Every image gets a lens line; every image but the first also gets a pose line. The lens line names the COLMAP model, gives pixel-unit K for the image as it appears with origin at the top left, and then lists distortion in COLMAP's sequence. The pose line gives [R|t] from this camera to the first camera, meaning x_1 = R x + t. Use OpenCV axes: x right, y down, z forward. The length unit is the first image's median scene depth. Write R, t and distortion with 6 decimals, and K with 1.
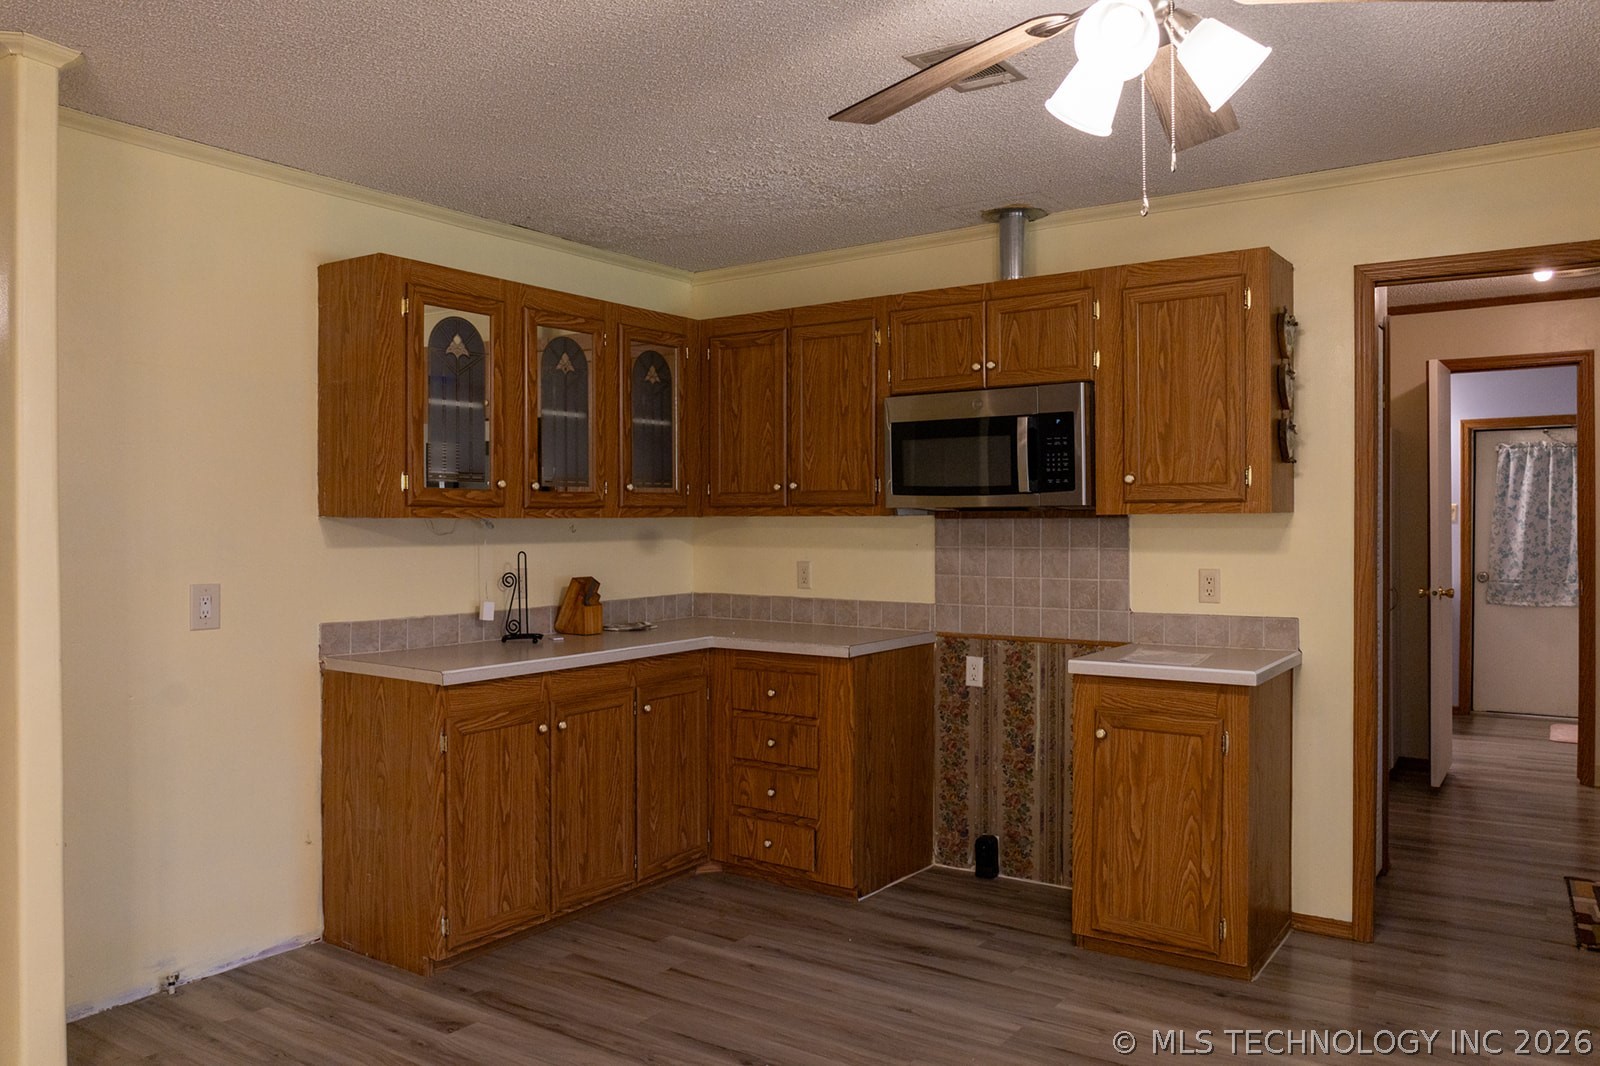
lens RADIAL K [[1189.0, 0, 757.7], [0, 1189.0, 528.8], [0, 0, 1]] dist [-0.040823, 0.006866]
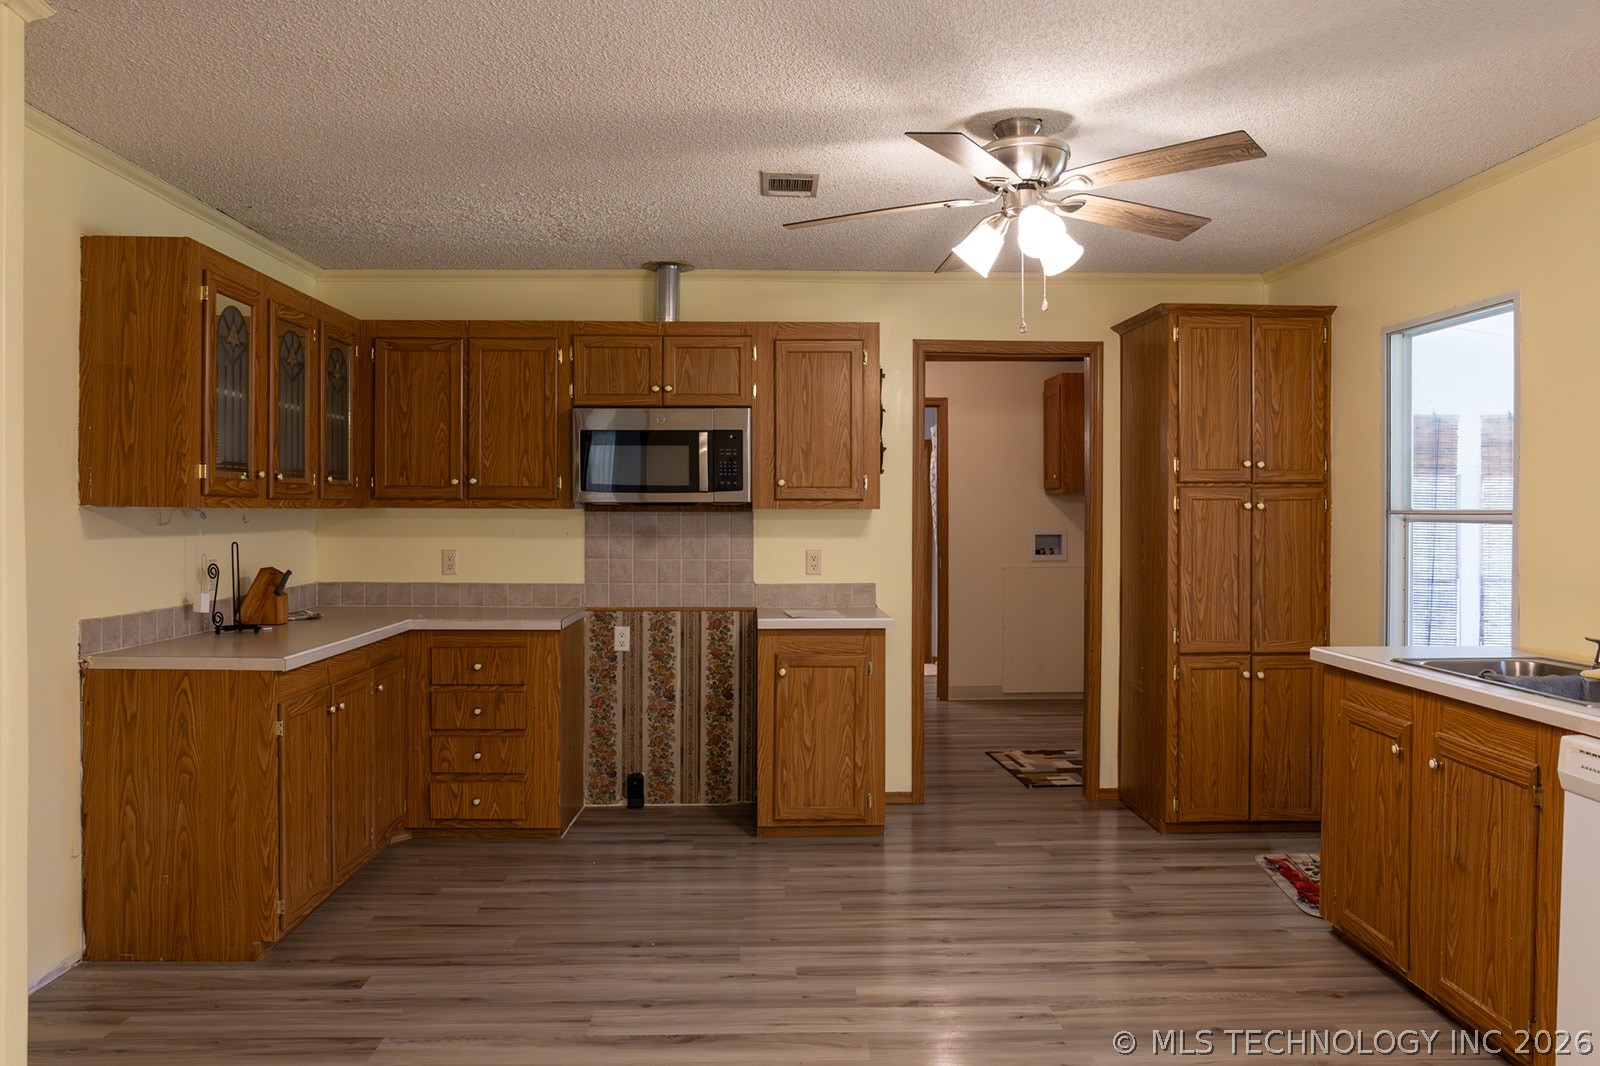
lens RADIAL K [[1185.2, 0, 798.5], [0, 1185.2, 514.2], [0, 0, 1]] dist [-0.049307, 0.002365]
pose [[0.792767, 0.004698, 0.609506, -0.385556], [-0.000462, 0.999975, -0.007108, 0.002455], [-0.609524, 0.005353, 0.792749, -0.057589]]
